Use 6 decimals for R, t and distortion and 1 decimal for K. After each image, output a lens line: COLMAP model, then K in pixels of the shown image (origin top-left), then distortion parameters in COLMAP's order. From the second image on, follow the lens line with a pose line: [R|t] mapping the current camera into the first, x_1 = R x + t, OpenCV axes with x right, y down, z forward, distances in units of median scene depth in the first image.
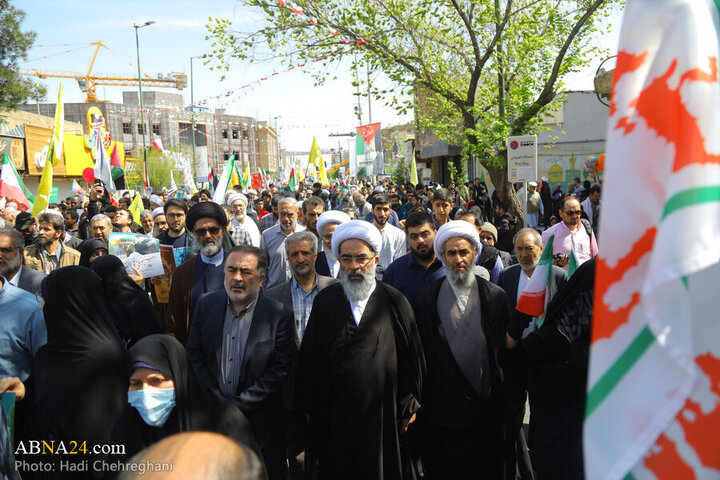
lens RADIAL K [[498.3, 0, 360.5], [0, 498.3, 250.3], [0, 0, 1]] dist [-0.132487, 0.070873]
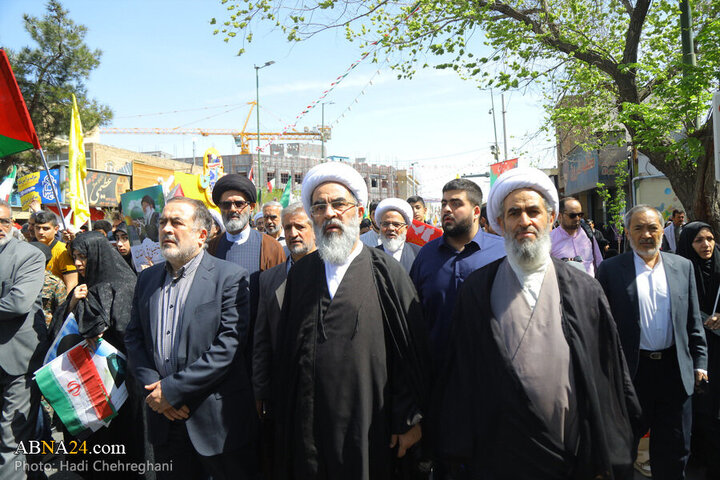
lens RADIAL K [[498.3, 0, 360.5], [0, 498.3, 250.3], [0, 0, 1]] dist [-0.132487, 0.070873]
pose [[0.958901, 0.009343, -0.283588, 0.026567], [-0.037904, 0.994718, -0.095392, -0.002837], [0.281198, 0.102220, 0.954190, 0.130443]]
